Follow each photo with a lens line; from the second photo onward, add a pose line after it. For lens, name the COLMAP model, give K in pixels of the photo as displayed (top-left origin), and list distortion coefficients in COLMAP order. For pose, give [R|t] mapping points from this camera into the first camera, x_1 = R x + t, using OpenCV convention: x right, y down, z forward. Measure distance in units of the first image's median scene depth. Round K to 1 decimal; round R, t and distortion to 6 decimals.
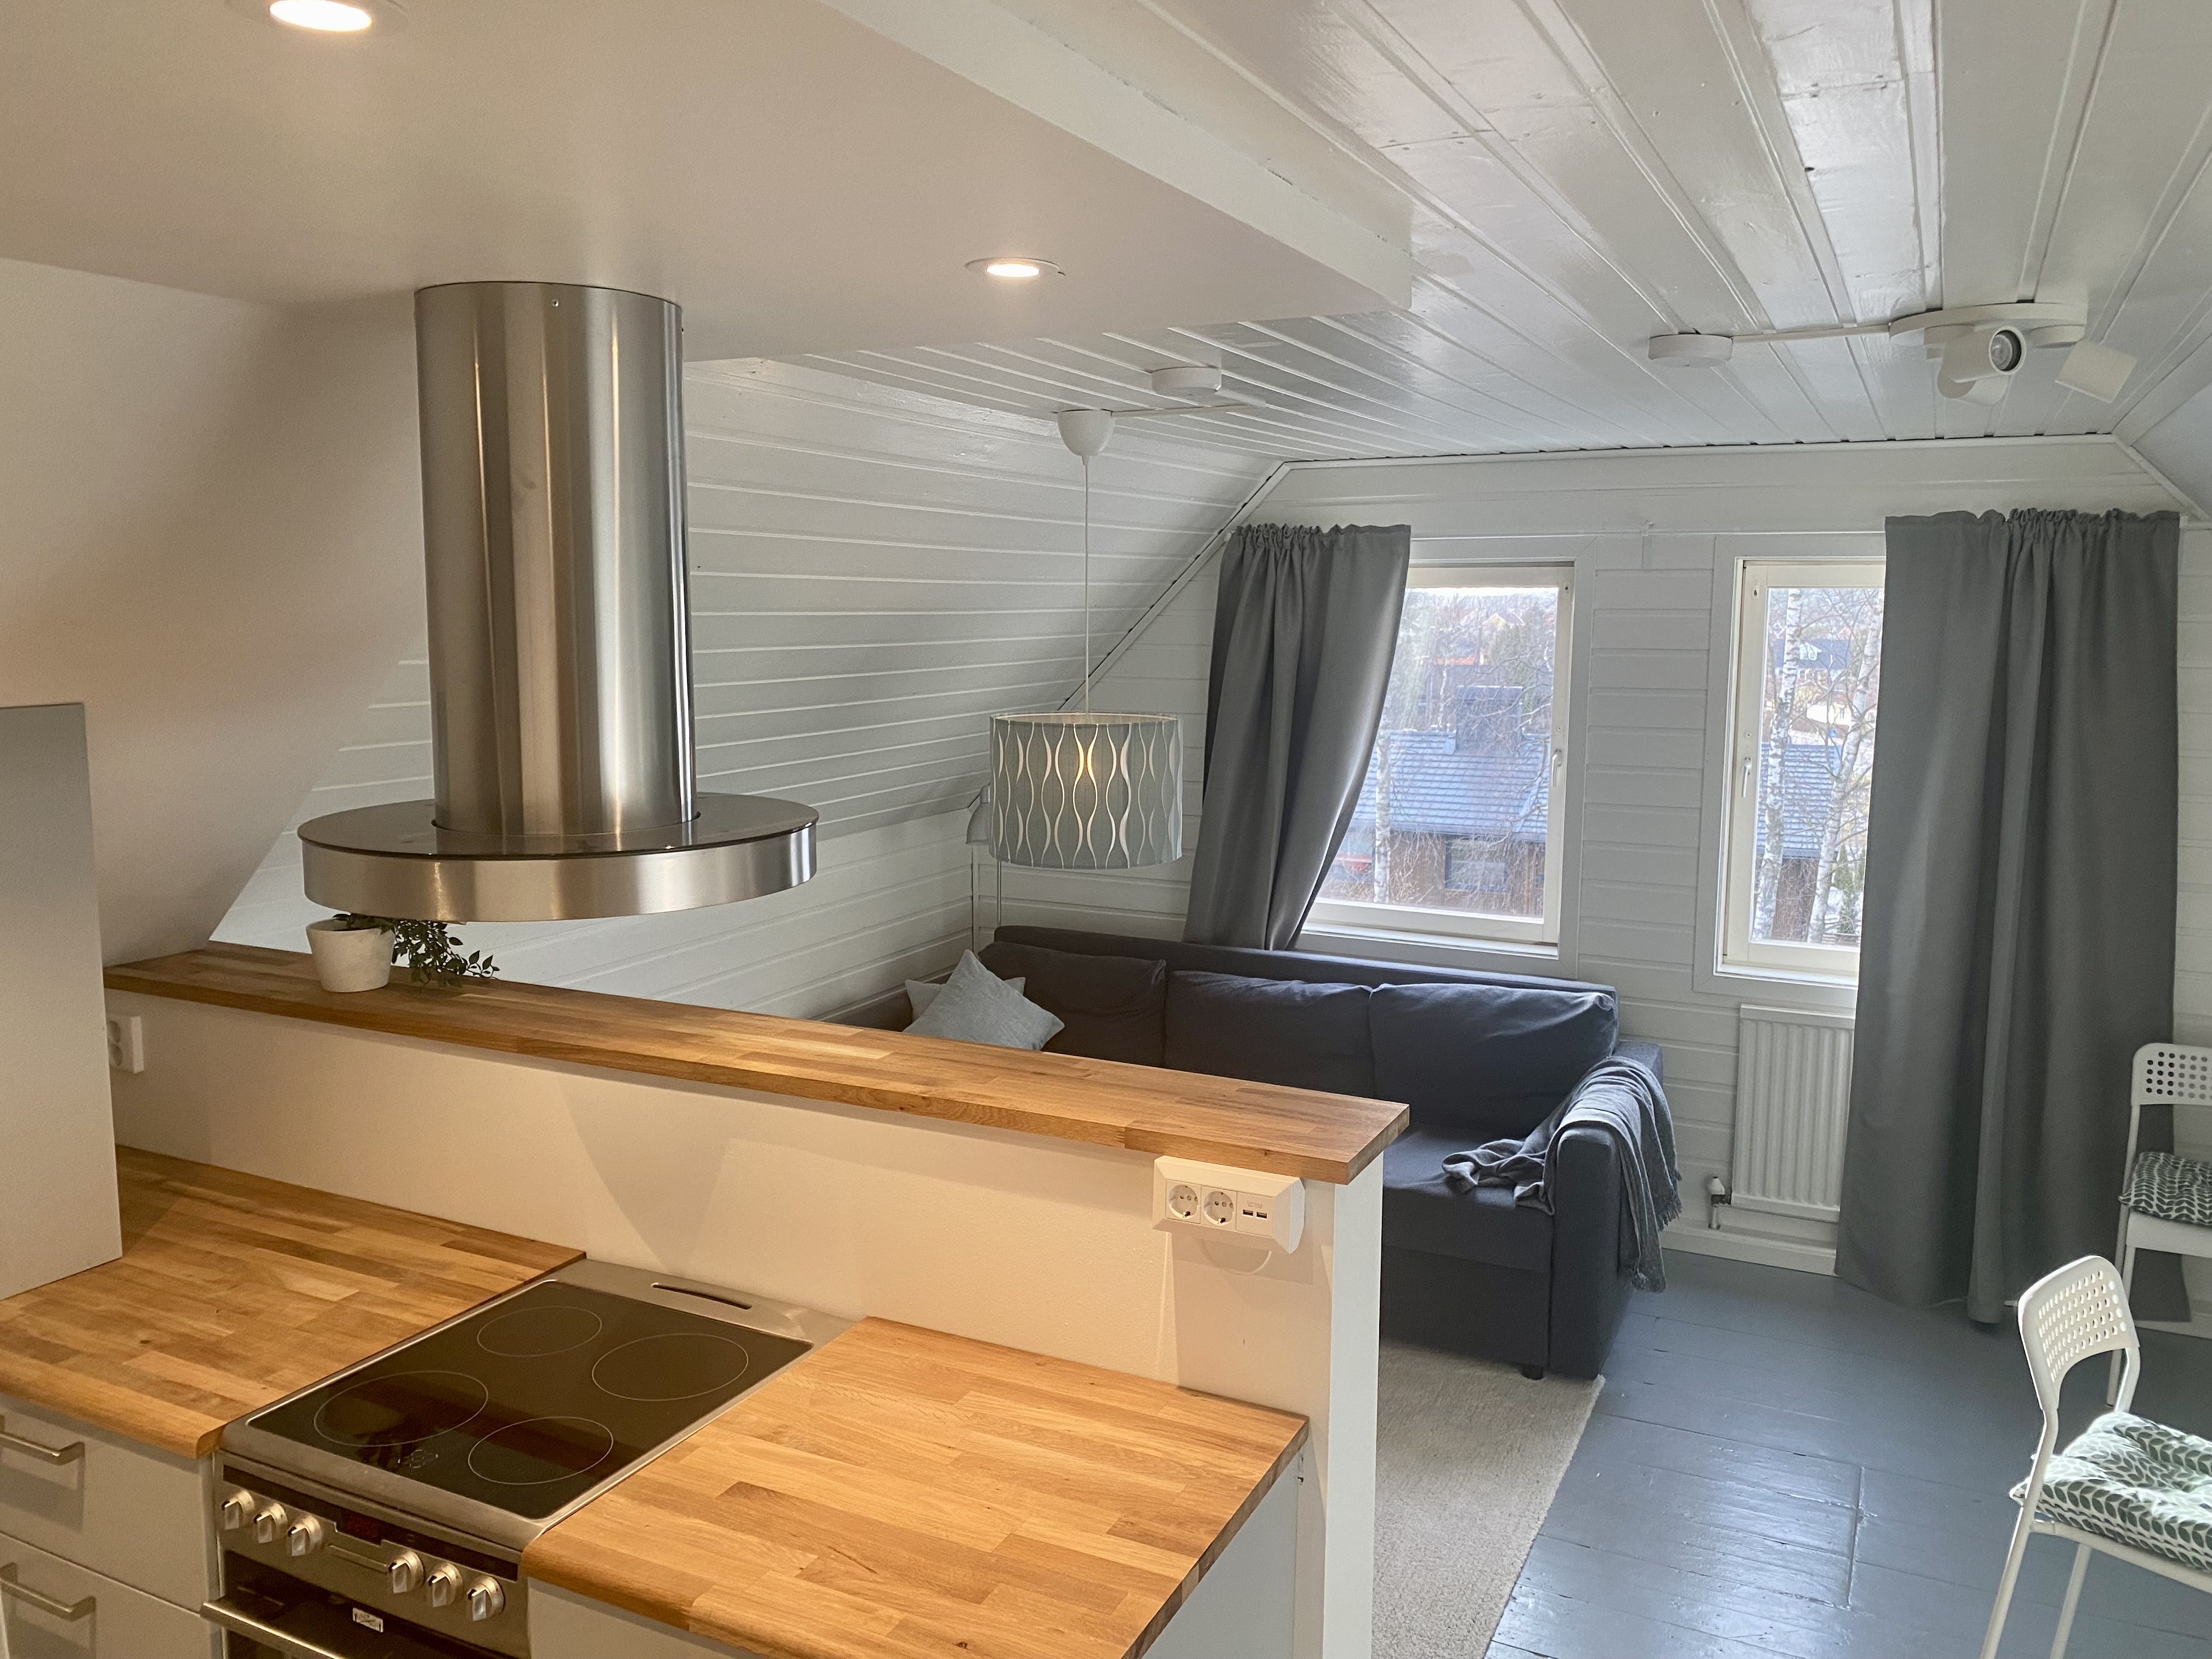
lens RADIAL K [[1688.9, 0, 1131.4], [0, 1688.9, 793.5], [0, 0, 1]] dist [0.020604, -0.028837]
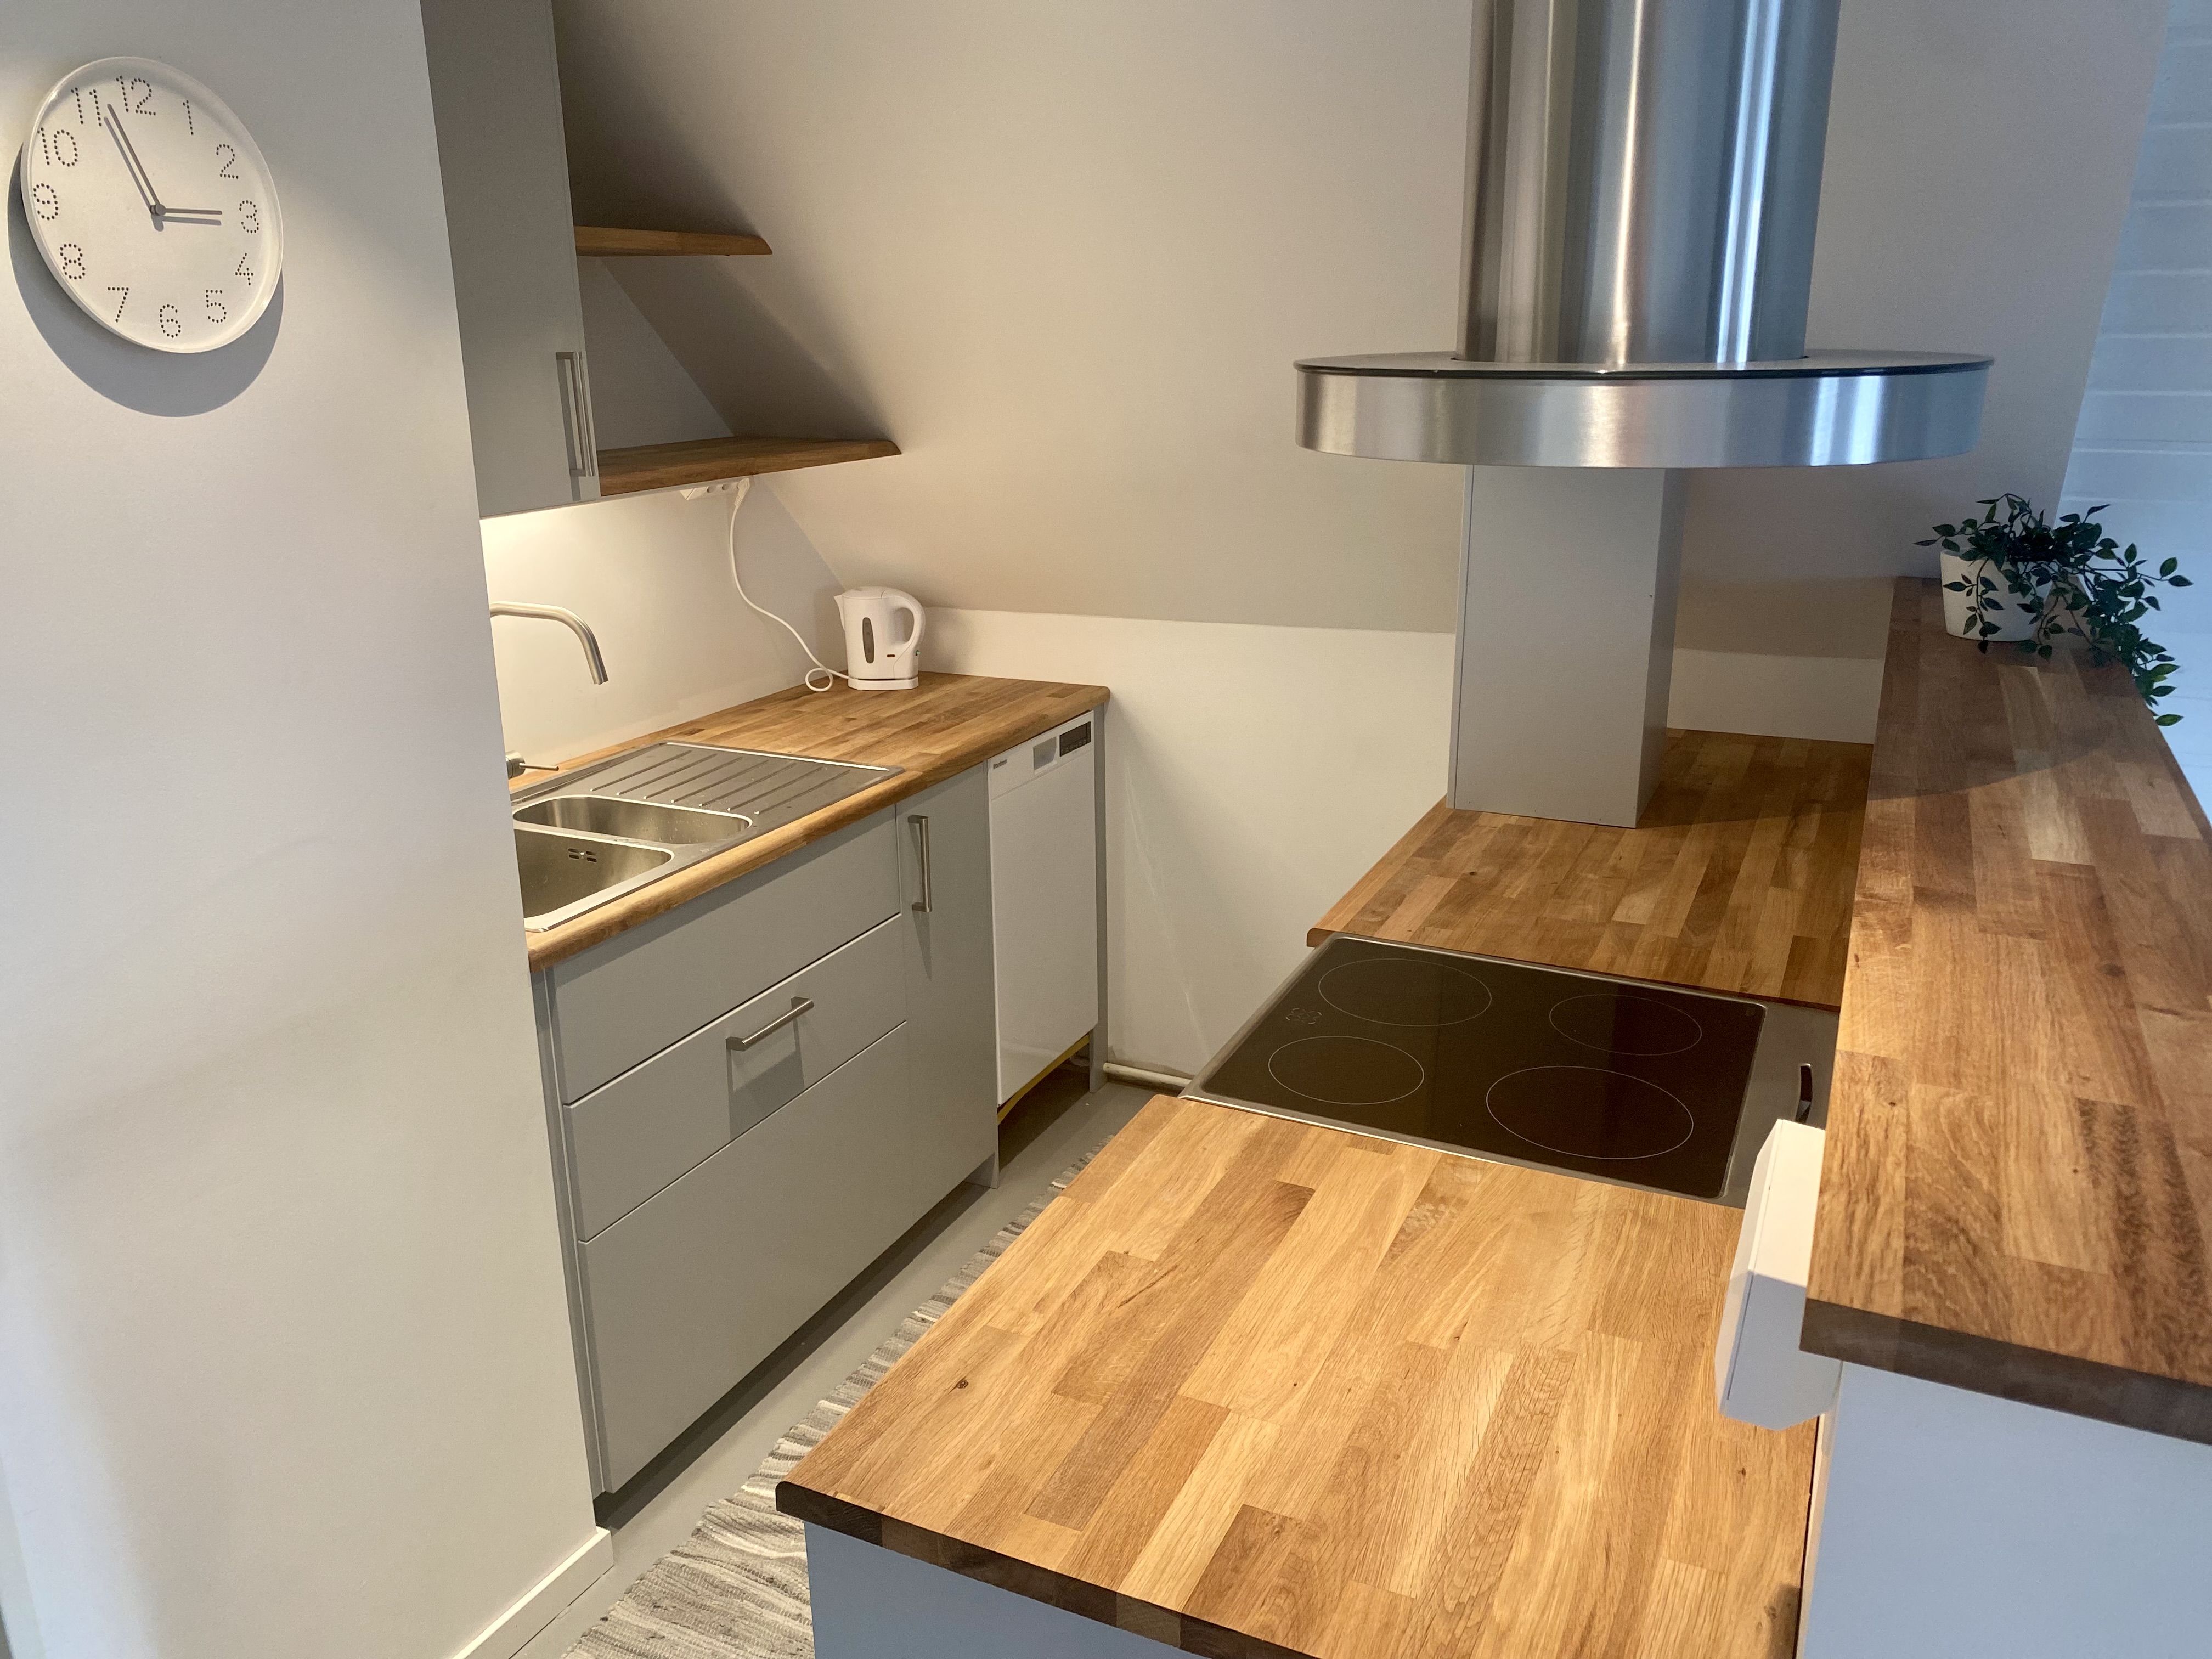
lens RADIAL K [[1688.9, 0, 1124.7], [0, 1688.9, 814.9], [0, 0, 1]] dist [0.020604, -0.028837]
pose [[-0.005135, 0.273975, -0.961723, 0.414573], [-0.096331, 0.957127, 0.273180, 0.019616], [0.995336, 0.094046, 0.021478, 0.733677]]
